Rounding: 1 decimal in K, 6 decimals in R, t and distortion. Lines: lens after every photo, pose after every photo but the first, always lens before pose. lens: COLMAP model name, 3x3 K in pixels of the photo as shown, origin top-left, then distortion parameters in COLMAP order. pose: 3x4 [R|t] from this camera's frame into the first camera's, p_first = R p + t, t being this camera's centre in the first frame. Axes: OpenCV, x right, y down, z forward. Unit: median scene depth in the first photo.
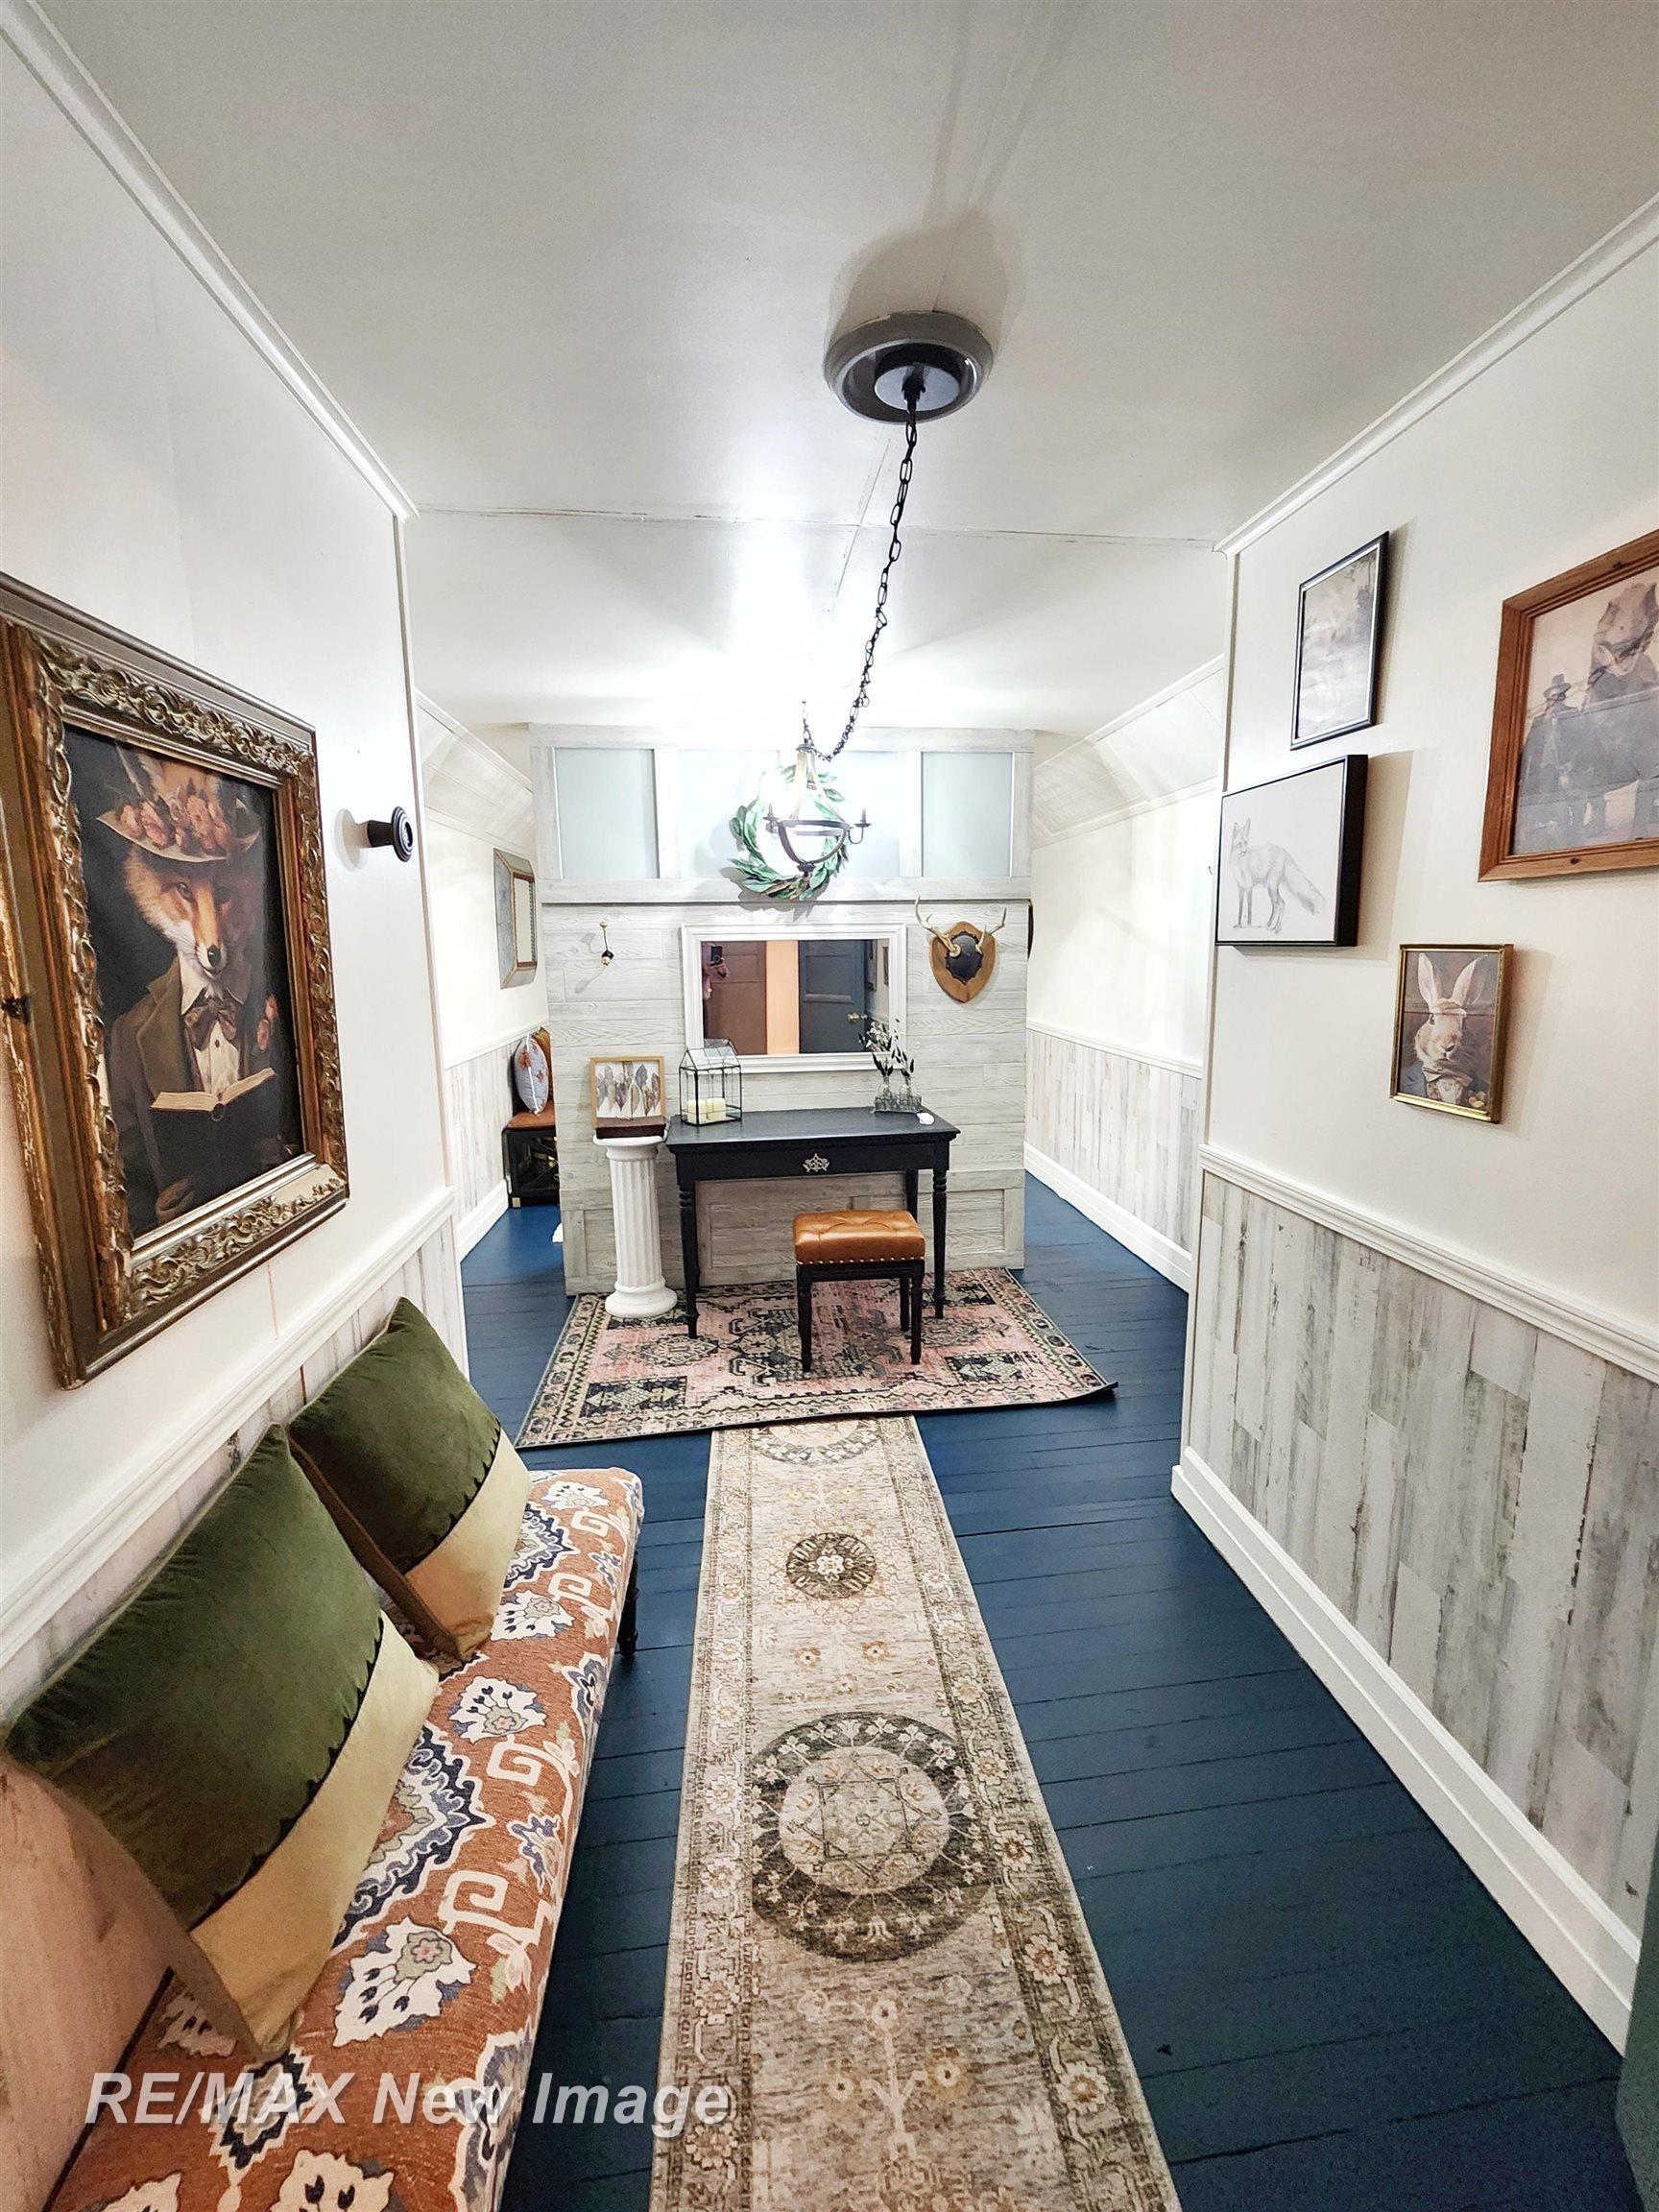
lens RADIAL K [[916.5, 0, 845.0], [0, 916.5, 1092.0], [0, 0, 1]] dist [0.000092, -0.000090]
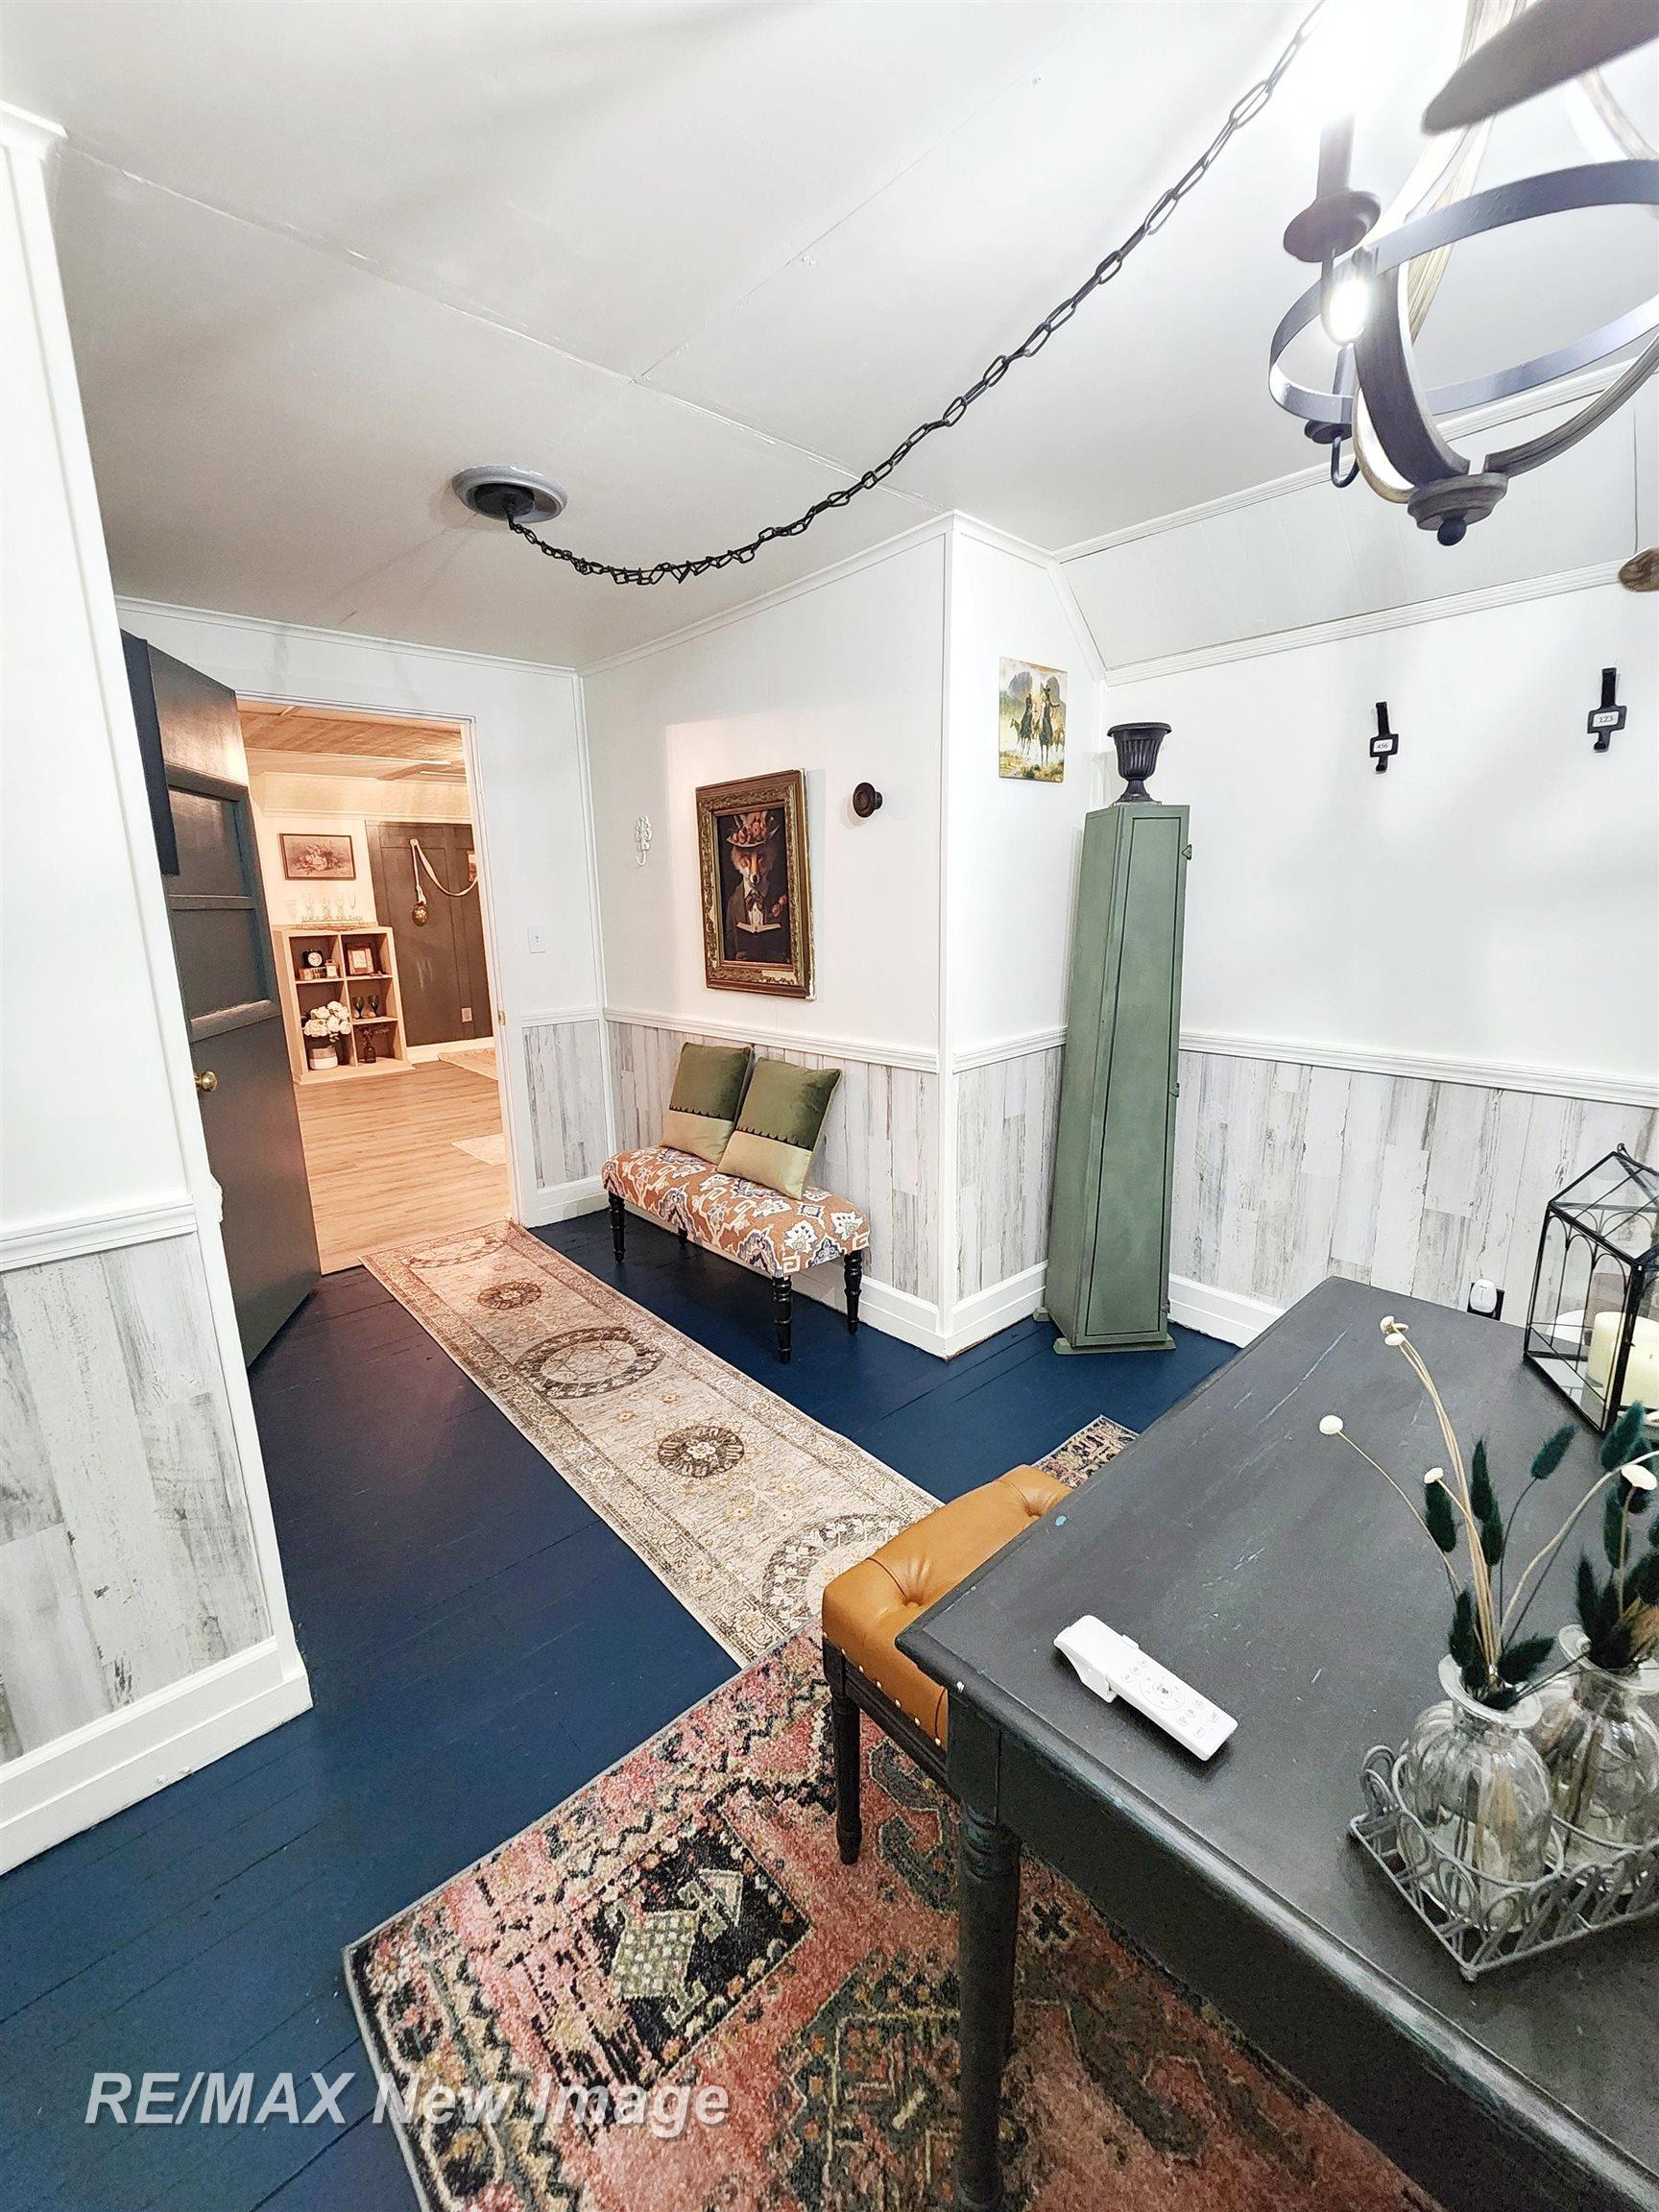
lens RADIAL K [[916.5, 0, 845.0], [0, 916.5, 1092.0], [0, 0, 1]] dist [0.000092, -0.000090]
pose [[-0.815960, 0.146188, -0.559320, 0.536184], [-0.068979, 0.935968, 0.345261, -0.368994], [0.573979, 0.320300, -0.753629, 2.442738]]
